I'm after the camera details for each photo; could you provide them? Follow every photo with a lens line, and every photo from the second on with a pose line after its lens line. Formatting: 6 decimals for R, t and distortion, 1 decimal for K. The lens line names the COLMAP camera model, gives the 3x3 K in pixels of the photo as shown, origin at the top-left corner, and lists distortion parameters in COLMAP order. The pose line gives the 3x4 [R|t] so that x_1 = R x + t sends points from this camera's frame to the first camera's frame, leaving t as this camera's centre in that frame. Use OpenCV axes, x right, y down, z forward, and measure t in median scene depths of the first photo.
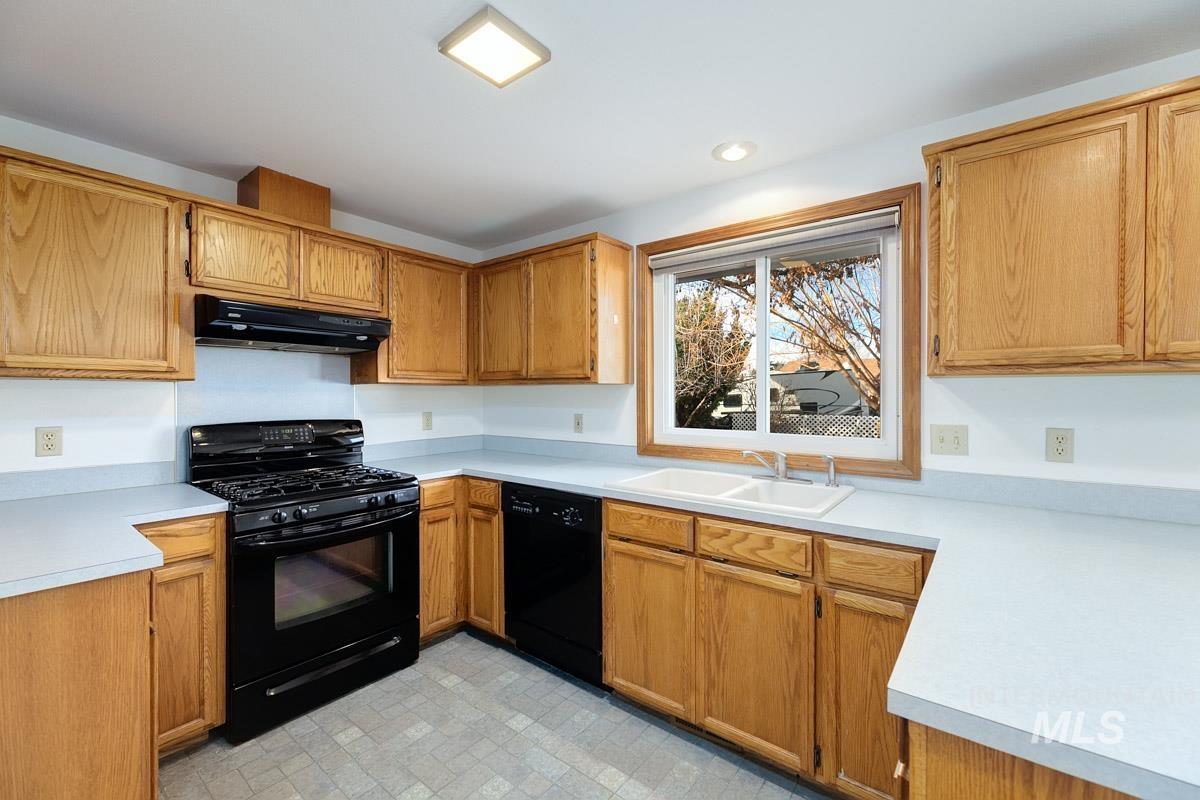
lens RADIAL K [[488.0, 0, 598.0], [0, 488.0, 394.0], [0, 0, 1]] dist [-0.000539, -0.000183]
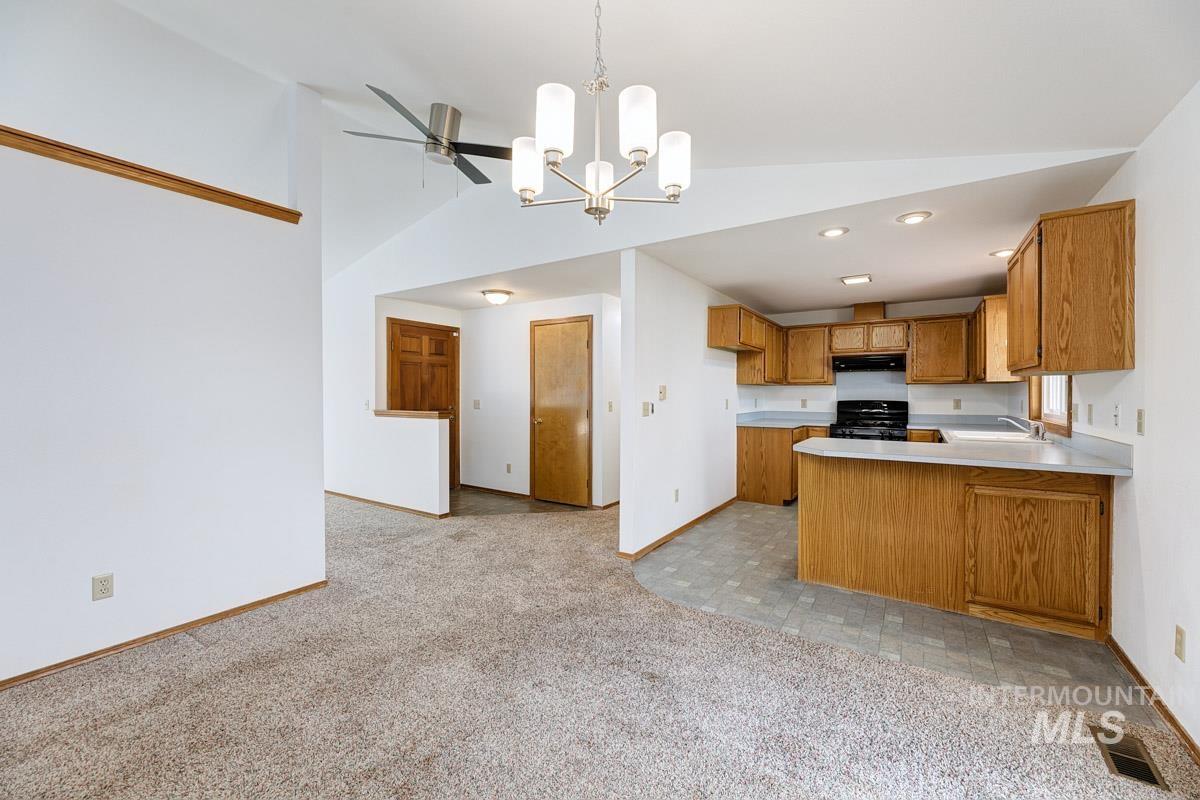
lens RADIAL K [[481.0, 0, 602.8], [0, 481.0, 397.2], [0, 0, 1]] dist [-0.000535, -0.000067]
pose [[0.086232, 0.006905, -0.996251, 1.932997], [0.001103, 0.999975, 0.007026, 0.025147], [0.996275, -0.001704, 0.086222, -0.636670]]
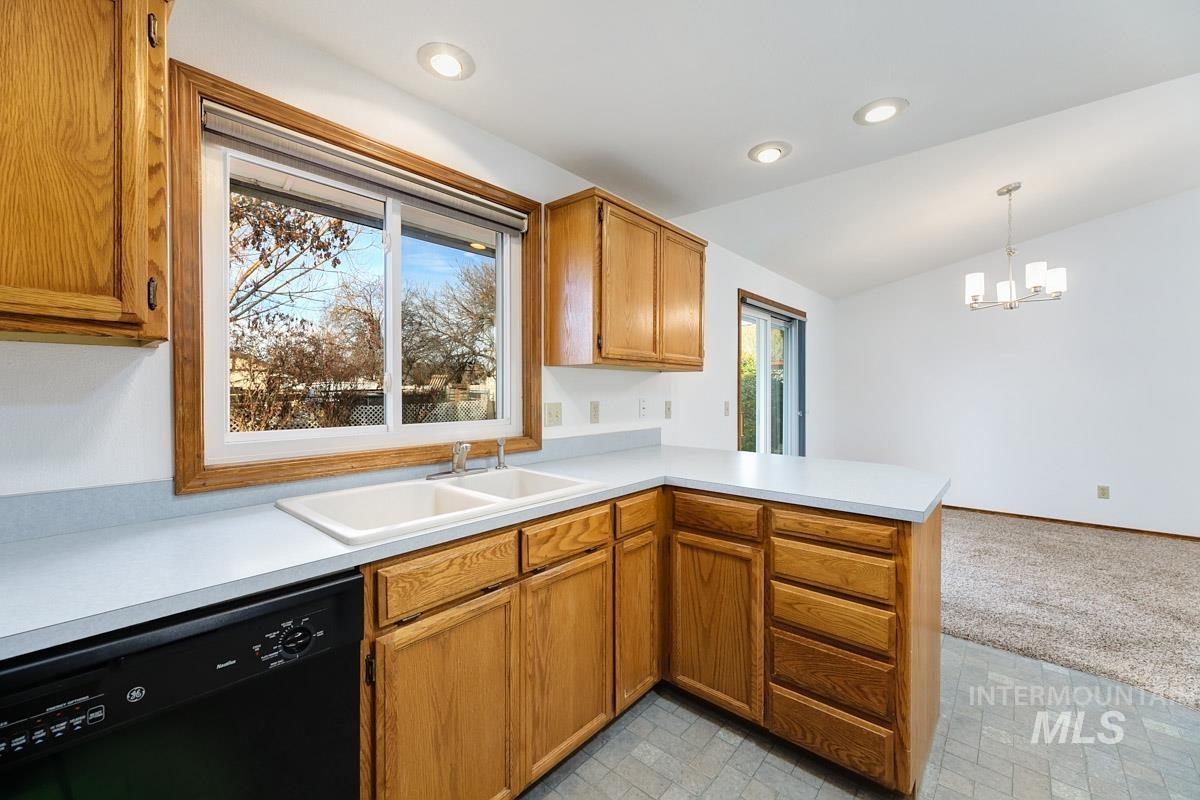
lens RADIAL K [[488.0, 0, 598.0], [0, 488.0, 394.0], [0, 0, 1]] dist [-0.000539, -0.000183]
pose [[0.045578, -0.007694, 0.998931, -0.494748], [0.000023, 0.999970, 0.007700, 0.026199], [-0.998961, -0.000328, 0.045577, 0.727162]]
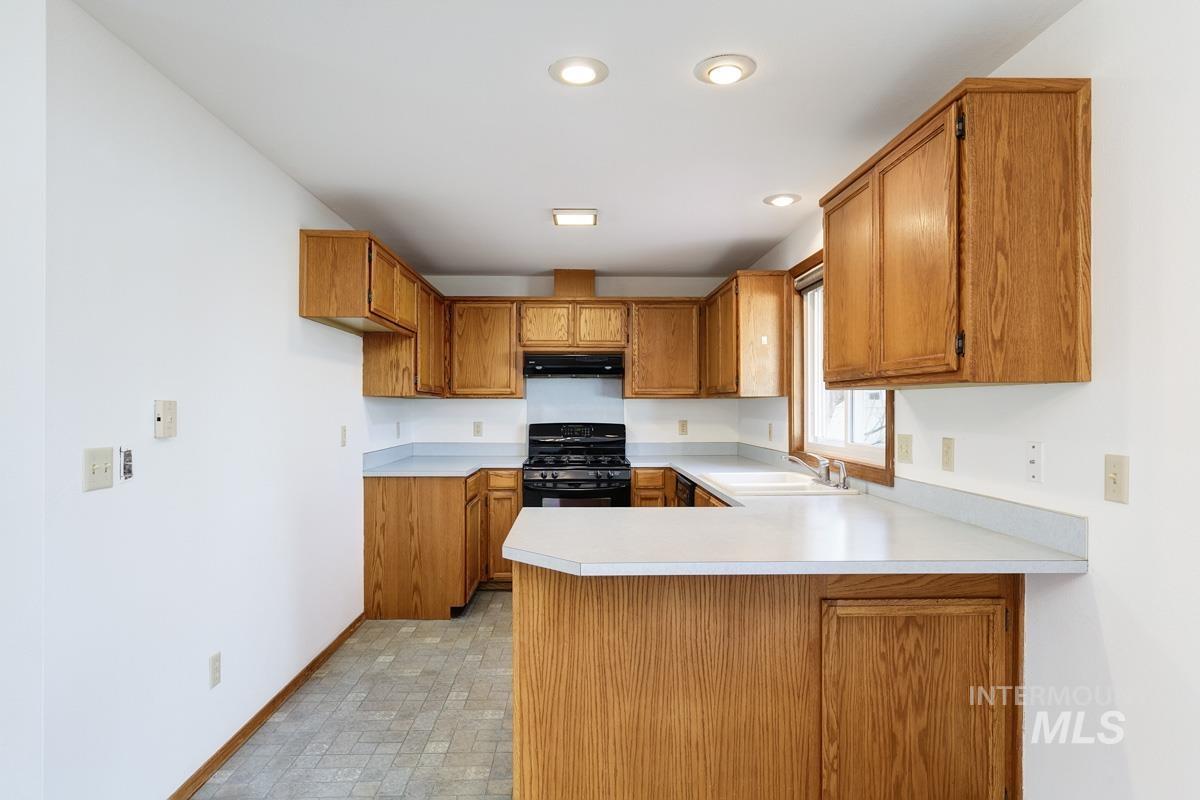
lens RADIAL K [[666.2, 0, 597.7], [0, 666.2, 411.0], [0, 0, 1]] dist [-0.000435, -0.000451]
pose [[0.643144, 0.005004, -0.765729, 1.228025], [0.000931, 0.999973, 0.007316, 0.001511], [0.765745, -0.005418, 0.643122, -0.378706]]
